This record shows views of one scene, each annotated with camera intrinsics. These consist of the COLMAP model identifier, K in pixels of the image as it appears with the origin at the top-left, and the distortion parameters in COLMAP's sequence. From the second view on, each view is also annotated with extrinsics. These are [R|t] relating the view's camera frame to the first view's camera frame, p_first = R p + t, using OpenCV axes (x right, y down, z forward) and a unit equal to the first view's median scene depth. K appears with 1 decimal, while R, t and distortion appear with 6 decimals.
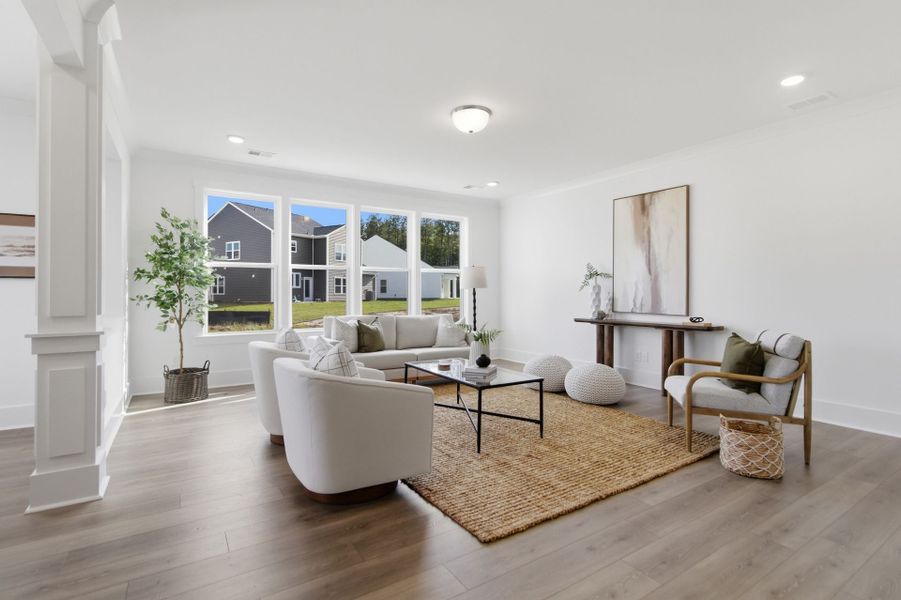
lens RADIAL K [[421.9, 0, 433.0], [0, 421.9, 295.6], [0, 0, 1]] dist [-0.007516, 0.001364]
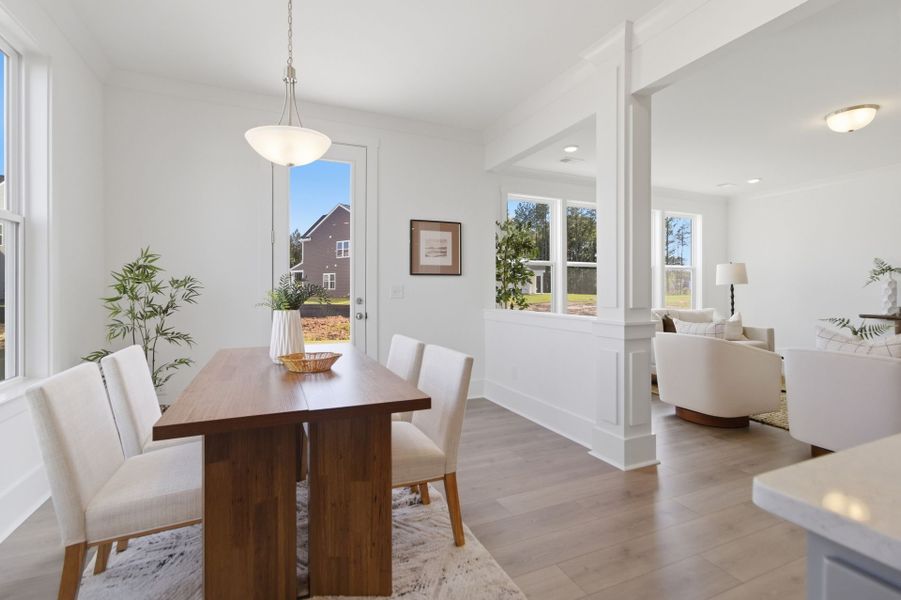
lens RADIAL K [[412.7, 0, 469.2], [0, 412.7, 297.0], [0, 0, 1]] dist [0.003661, 0.000805]
pose [[0.991719, 0.004207, -0.128355, -0.752604], [-0.002246, 0.999879, 0.015419, 0.001136], [0.128405, -0.015004, 0.991608, -0.137196]]
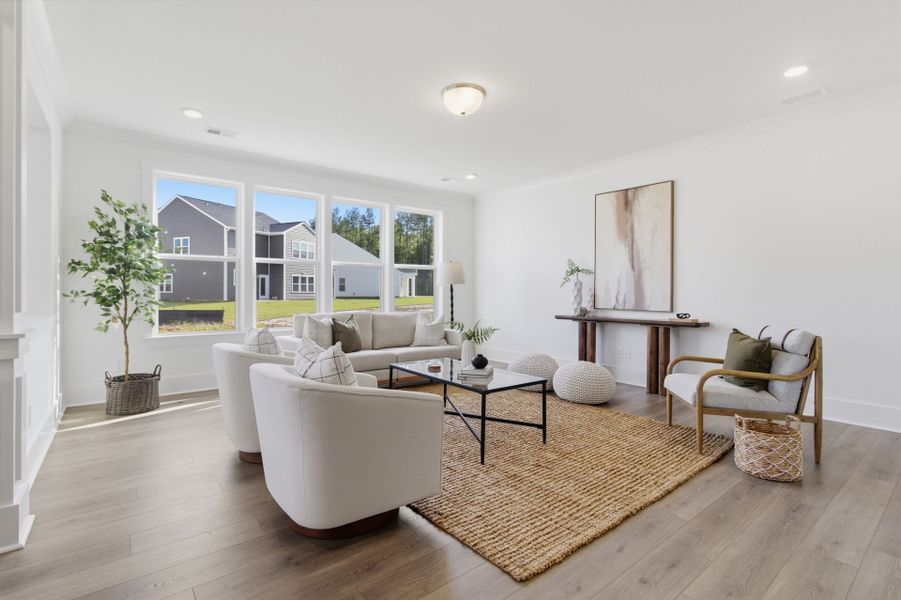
lens RADIAL K [[421.9, 0, 439.0], [0, 421.9, 295.3], [0, 0, 1]] dist [-0.007516, 0.001364]
pose [[0.994516, 0.000149, 0.104582, -0.061079], [-0.000540, 0.999993, 0.003707, 0.006693], [-0.104580, -0.003743, 0.994509, 0.089184]]
